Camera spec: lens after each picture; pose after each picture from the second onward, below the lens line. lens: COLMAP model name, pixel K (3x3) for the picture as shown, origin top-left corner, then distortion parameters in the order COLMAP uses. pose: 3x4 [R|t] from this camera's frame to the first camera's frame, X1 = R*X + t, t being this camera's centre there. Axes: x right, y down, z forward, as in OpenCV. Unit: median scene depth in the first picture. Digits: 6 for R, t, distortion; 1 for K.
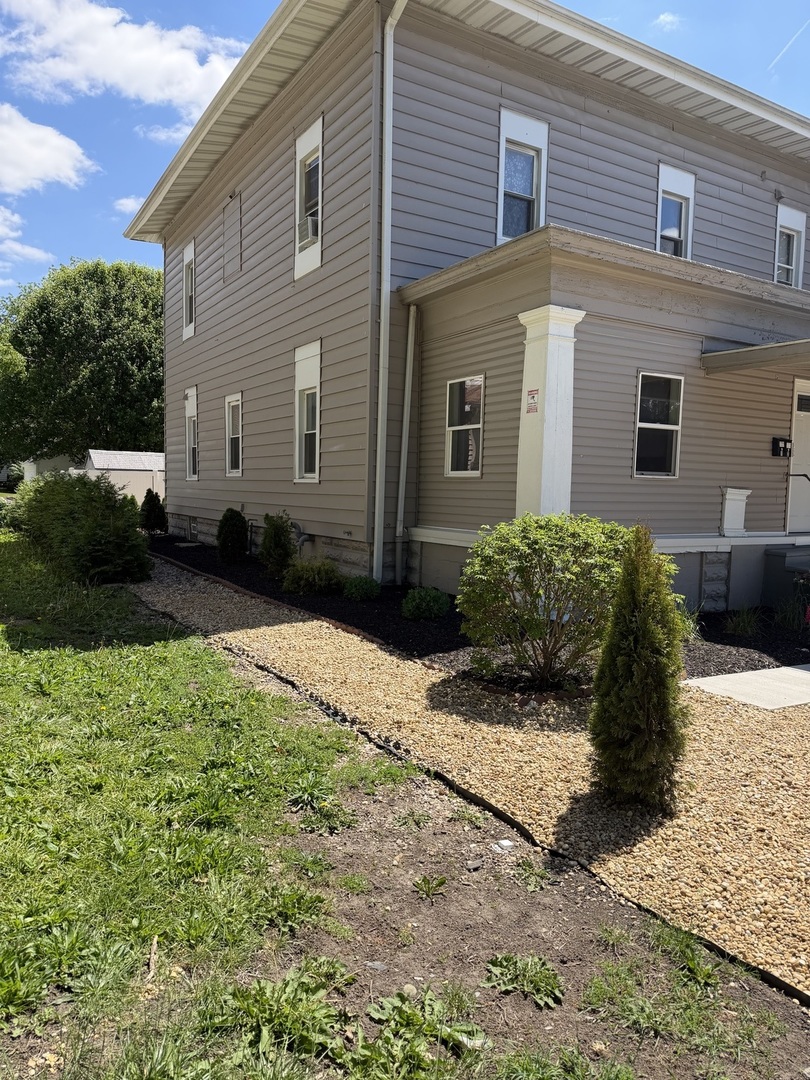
lens RADIAL K [[752.2, 0, 399.4], [0, 752.2, 539.6], [0, 0, 1]] dist [0.077189, -0.108675]
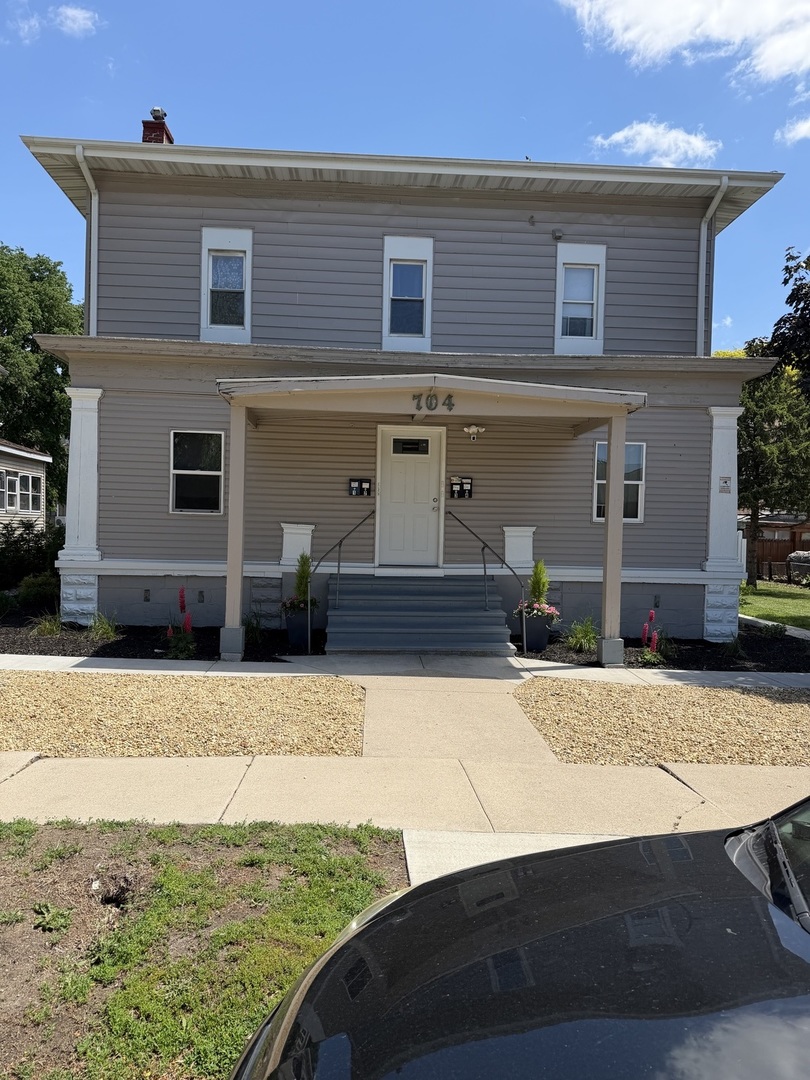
lens RADIAL K [[752.2, 0, 399.4], [0, 752.2, 539.6], [0, 0, 1]] dist [0.077189, -0.108675]
pose [[0.886241, 0.005393, -0.463194, 1.660899], [-0.036514, 0.997634, -0.058247, 0.026586], [0.461784, 0.068534, 0.884341, 0.103551]]
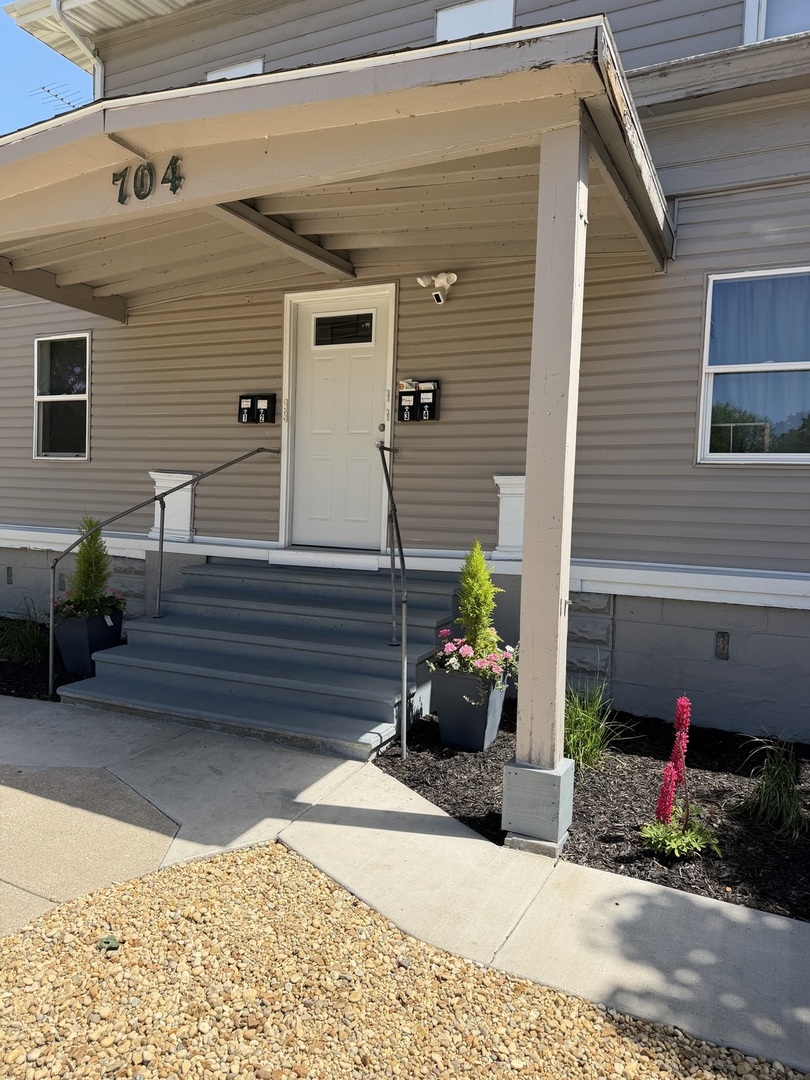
lens RADIAL K [[752.1, 0, 408.2], [0, 752.1, 534.1], [0, 0, 1]] dist [0.096549, -0.141184]
pose [[0.557440, 0.031686, -0.829613, 1.726857], [-0.080023, 0.996669, -0.015703, -0.024955], [0.826352, 0.075141, 0.558119, 1.191673]]
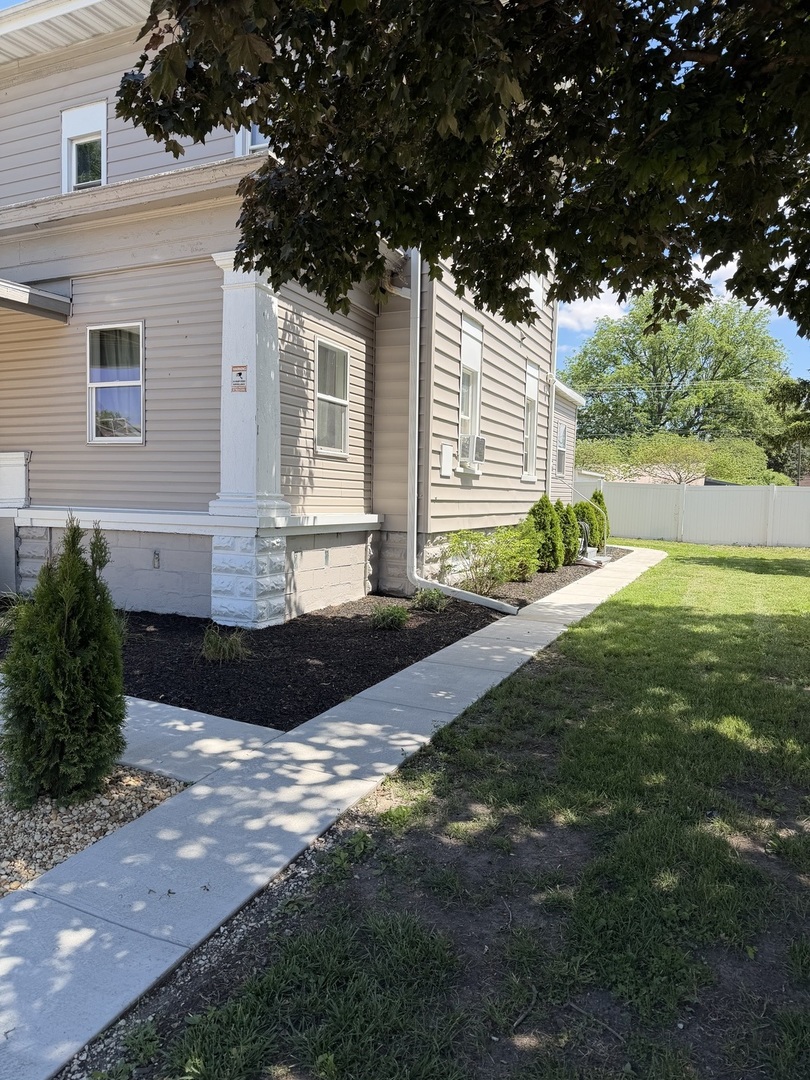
lens RADIAL K [[747.4, 0, 400.2], [0, 747.4, 546.7], [0, 0, 1]] dist [0.066681, -0.111633]
pose [[0.579929, 0.052019, -0.813005, 2.556355], [-0.067010, 0.997623, 0.016032, -0.017929], [0.811906, 0.045182, 0.582036, 1.563163]]
